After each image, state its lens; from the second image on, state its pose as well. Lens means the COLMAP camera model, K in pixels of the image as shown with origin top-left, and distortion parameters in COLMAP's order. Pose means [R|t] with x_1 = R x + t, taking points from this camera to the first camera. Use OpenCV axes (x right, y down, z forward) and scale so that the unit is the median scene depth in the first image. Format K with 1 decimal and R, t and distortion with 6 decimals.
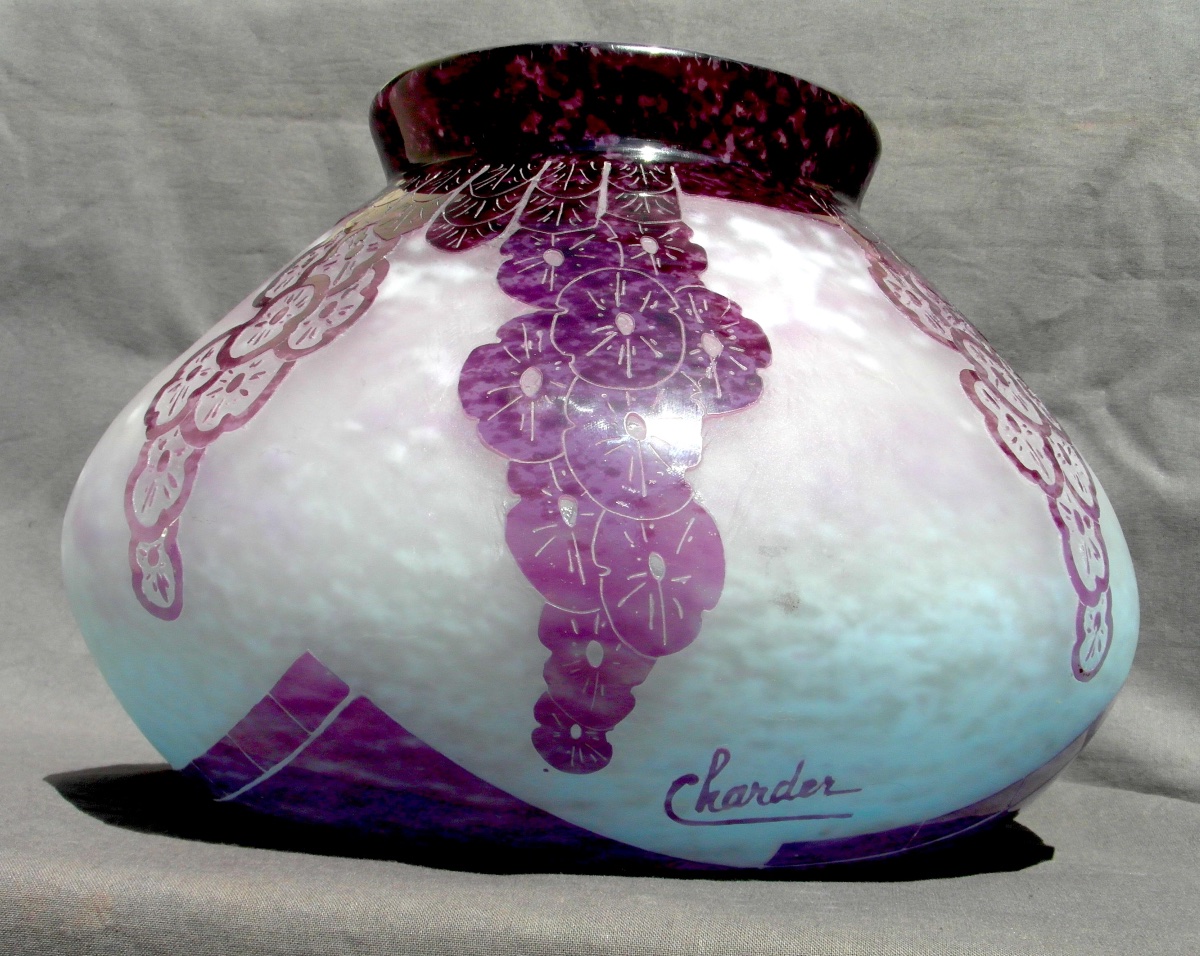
lens RADIAL K [[1675.5, 0, 614.6], [0, 1675.5, 473.9], [0, 0, 1]] dist [-0.001166, 0.024024]
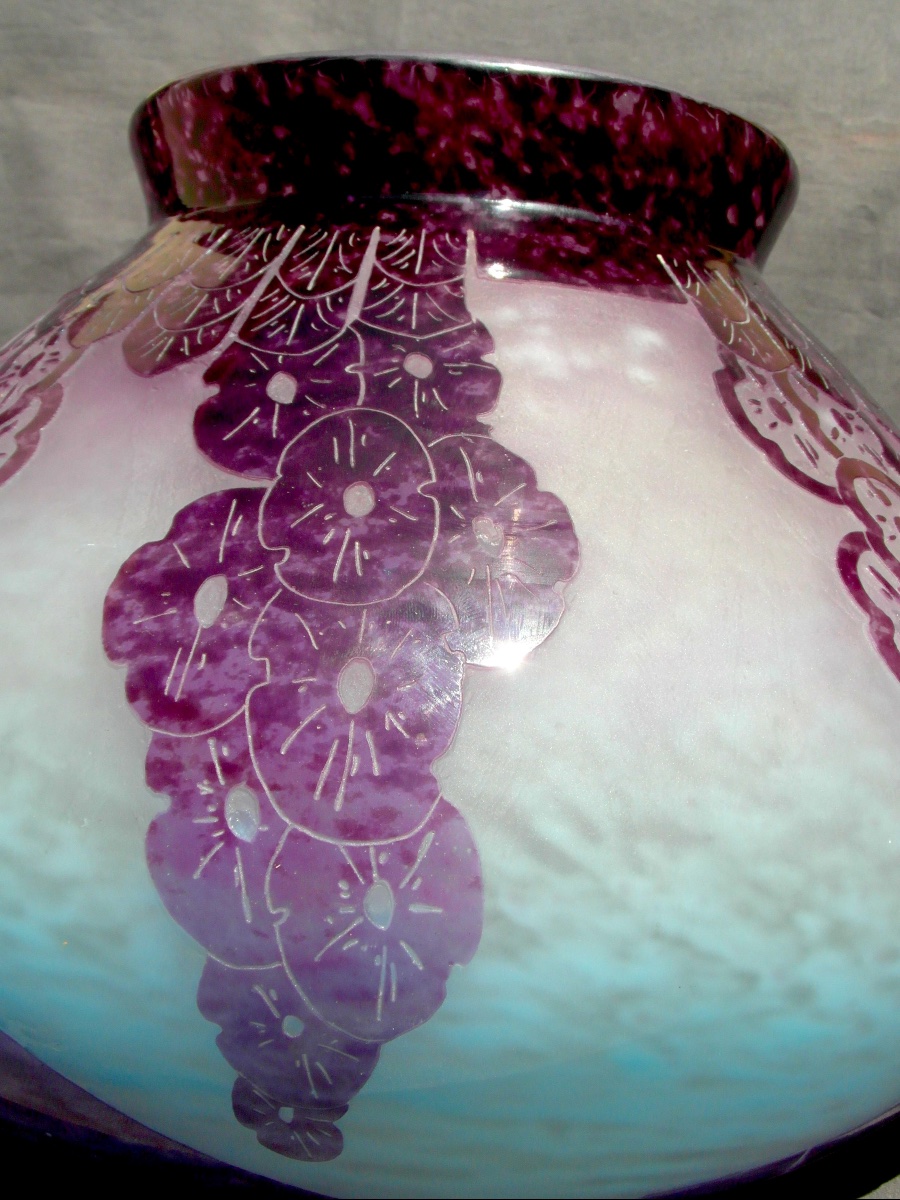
lens RADIAL K [[1468.8, 0, 450.0], [0, 1468.8, 600.0], [0, 0, 1]] dist [-0.018329, -0.001504]
pose [[0.995184, 0.001465, 0.098011, -0.014443], [-0.015664, 0.989417, 0.144254, -0.067125], [-0.096763, -0.145095, 0.984675, 0.197127]]
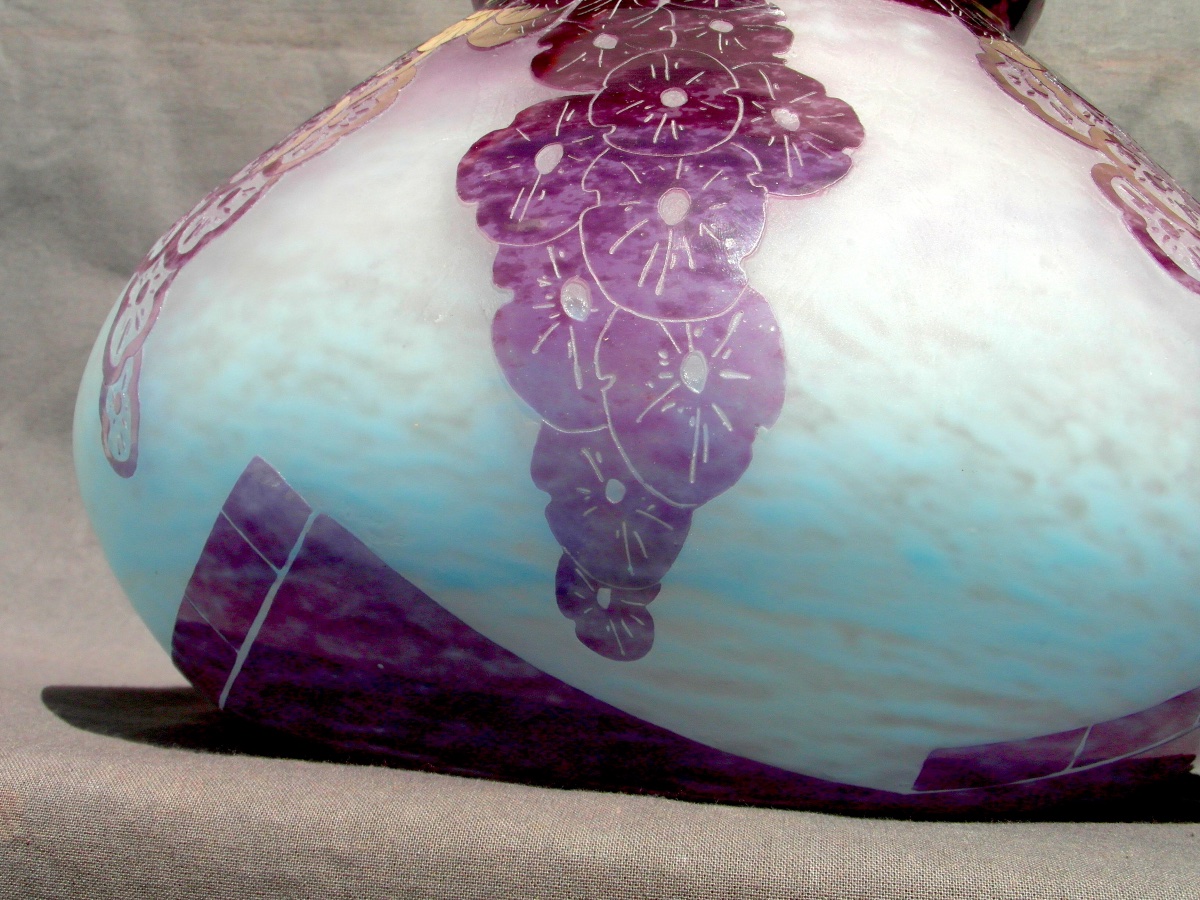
lens RADIAL K [[1468.8, 0, 600.0], [0, 1468.8, 450.0], [0, 0, 1]] dist [-0.018329, -0.001504]
pose [[0.999339, 0.027004, 0.024334, -0.027284], [-0.026063, 0.998930, -0.038198, 0.052465], [-0.025339, 0.037538, 0.998974, 0.150441]]
